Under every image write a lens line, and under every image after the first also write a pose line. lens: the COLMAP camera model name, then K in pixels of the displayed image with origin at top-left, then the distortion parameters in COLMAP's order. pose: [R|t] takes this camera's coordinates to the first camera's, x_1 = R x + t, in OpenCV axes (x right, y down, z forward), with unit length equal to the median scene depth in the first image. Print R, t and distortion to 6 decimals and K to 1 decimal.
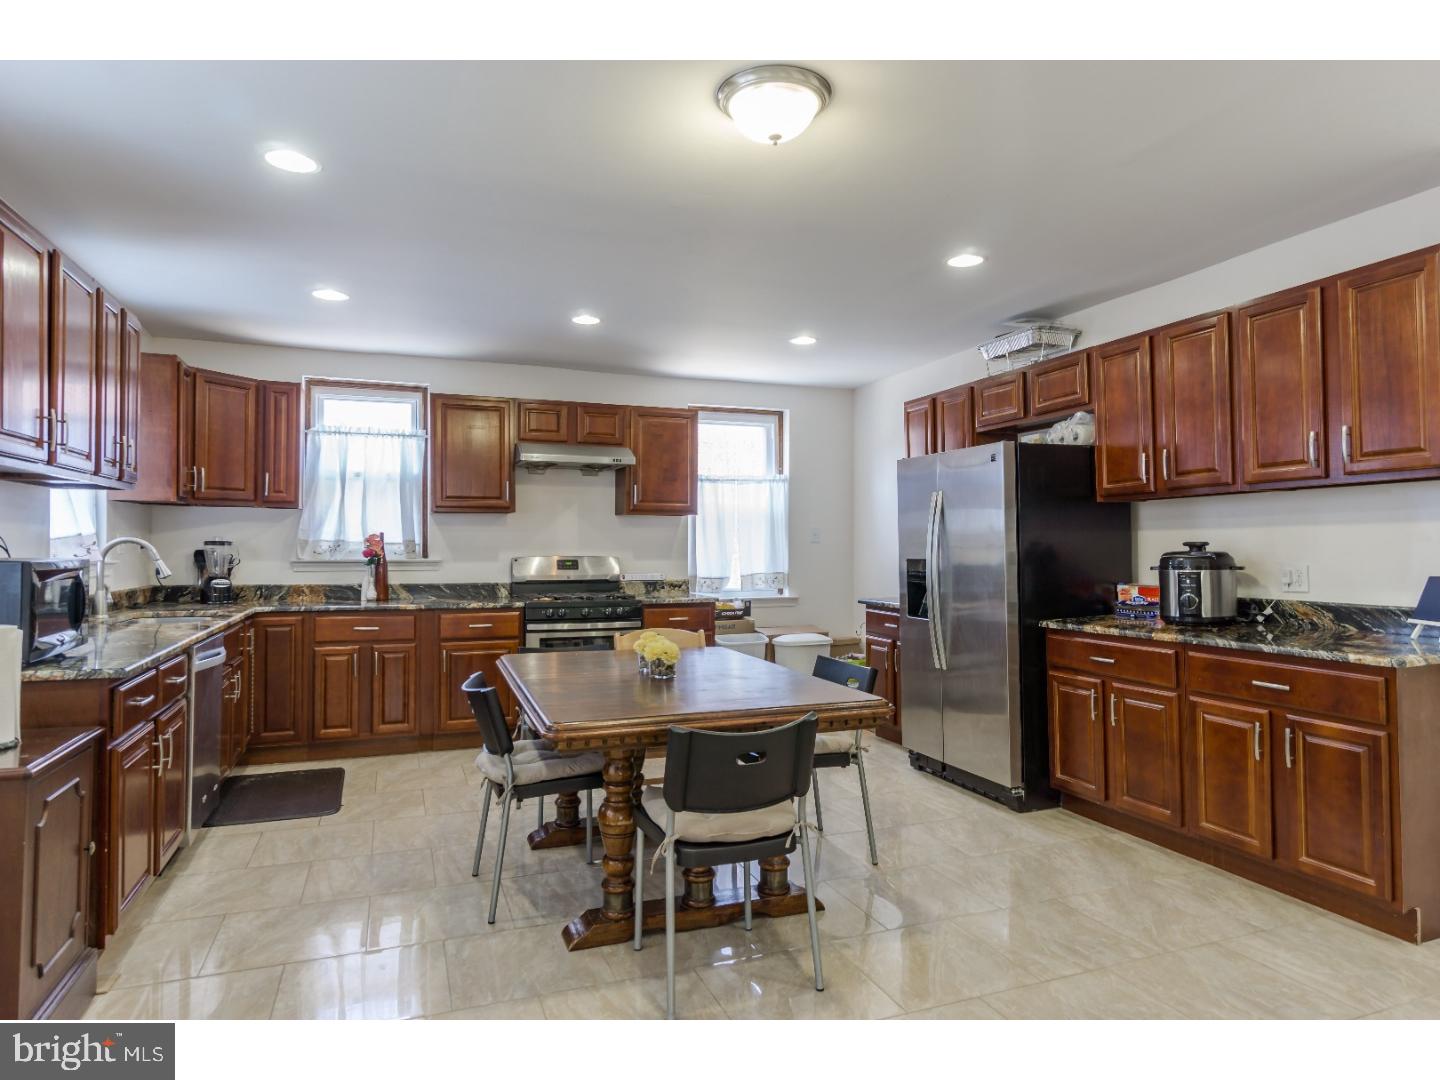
lens RADIAL K [[845.3, 0, 719.1], [0, 845.3, 530.9], [0, 0, 1]] dist [0.005523, -0.000089]
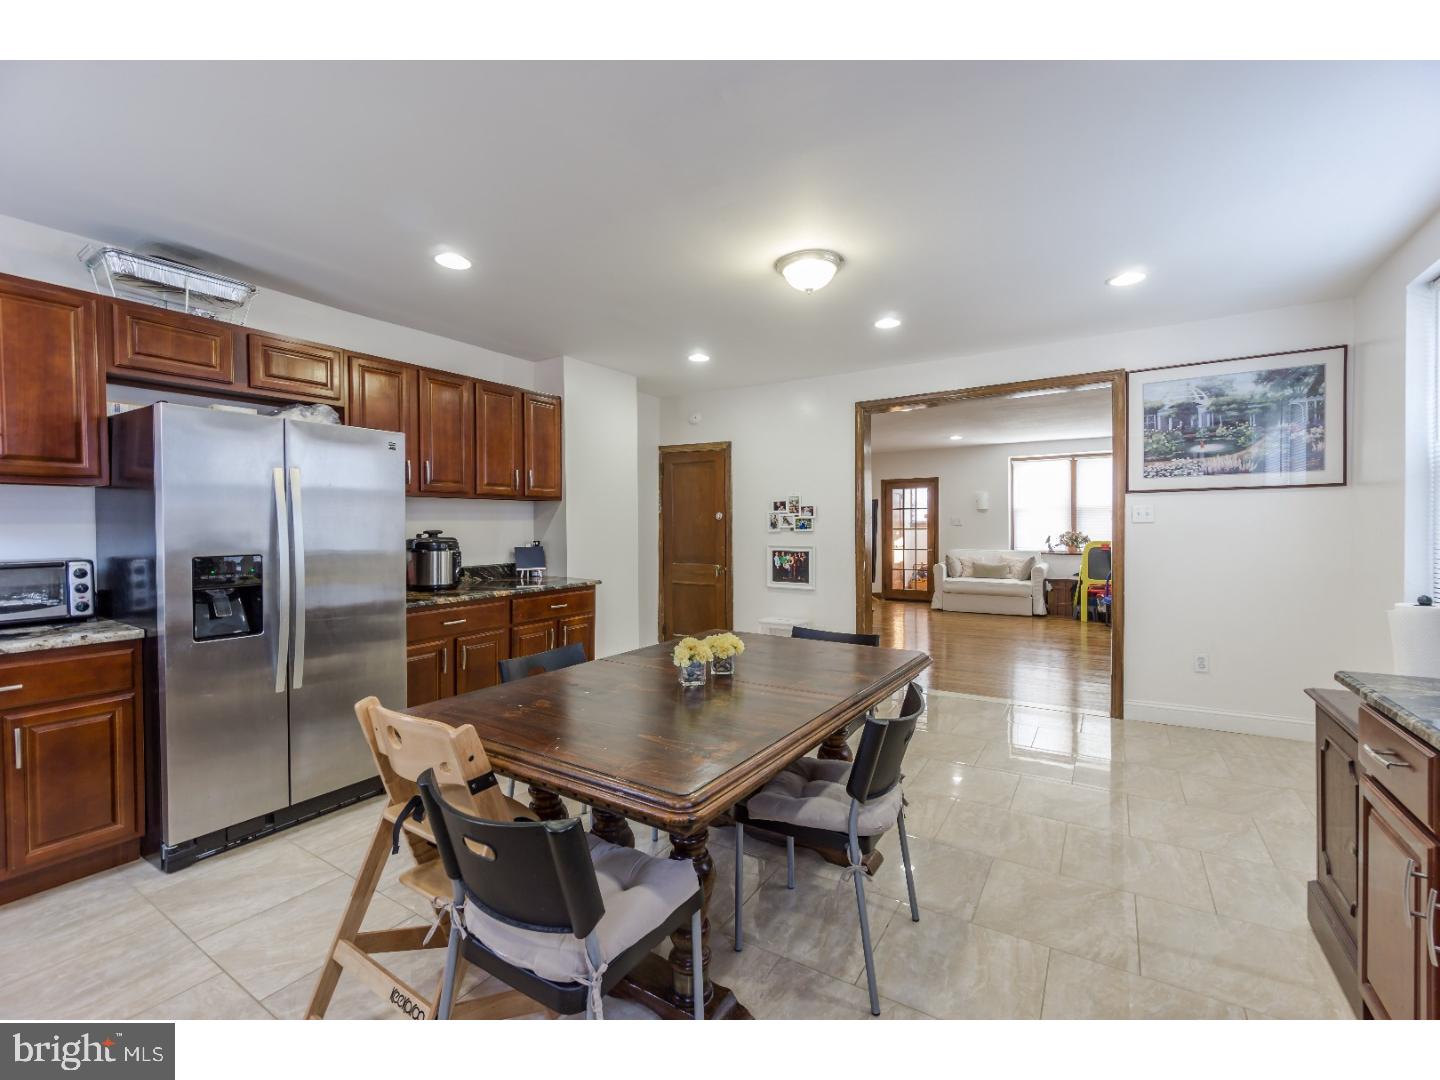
lens RADIAL K [[621.3, 0, 721.5], [0, 621.3, 538.6], [0, 0, 1]] dist [-0.002564, 0.000793]
pose [[-0.596248, -0.009540, 0.802743, -0.406395], [-0.007865, 0.999951, 0.006042, 0.012642], [-0.802761, -0.002711, -0.596294, 0.927611]]
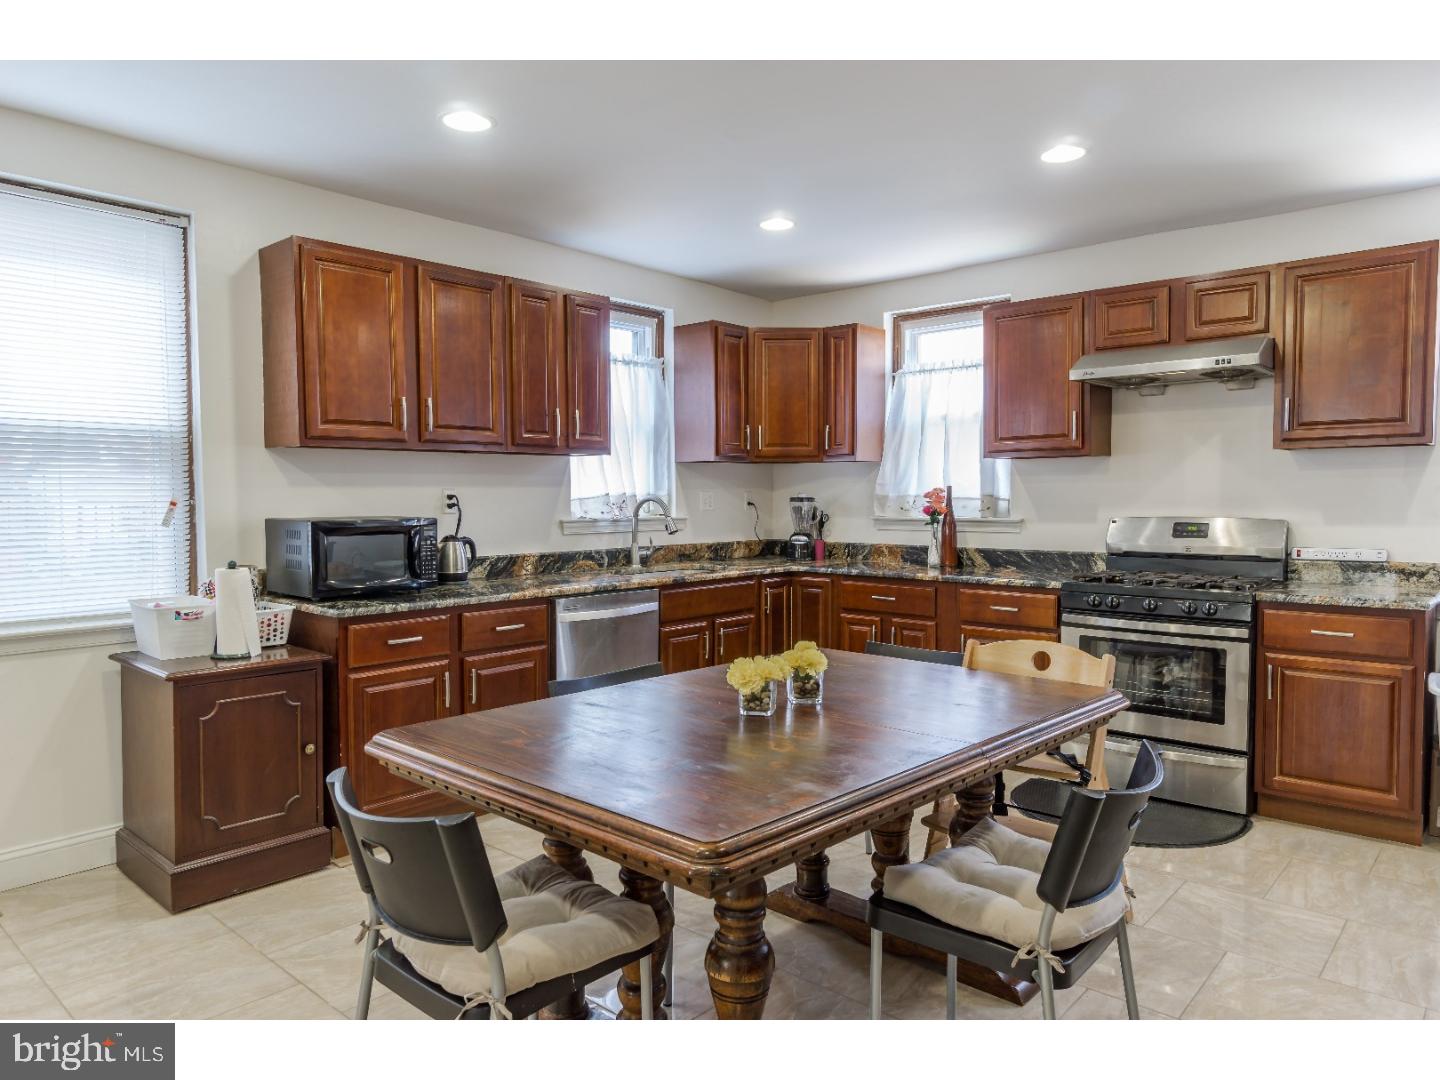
lens RADIAL K [[932.4, 0, 723.9], [0, 932.4, 537.8], [0, 0, 1]] dist [-0.004855, 0.001681]
pose [[0.470938, 0.035356, -0.881458, 0.311572], [0.022405, 0.998395, 0.052017, 0.000301], [0.881882, -0.044245, 0.469390, 0.372396]]
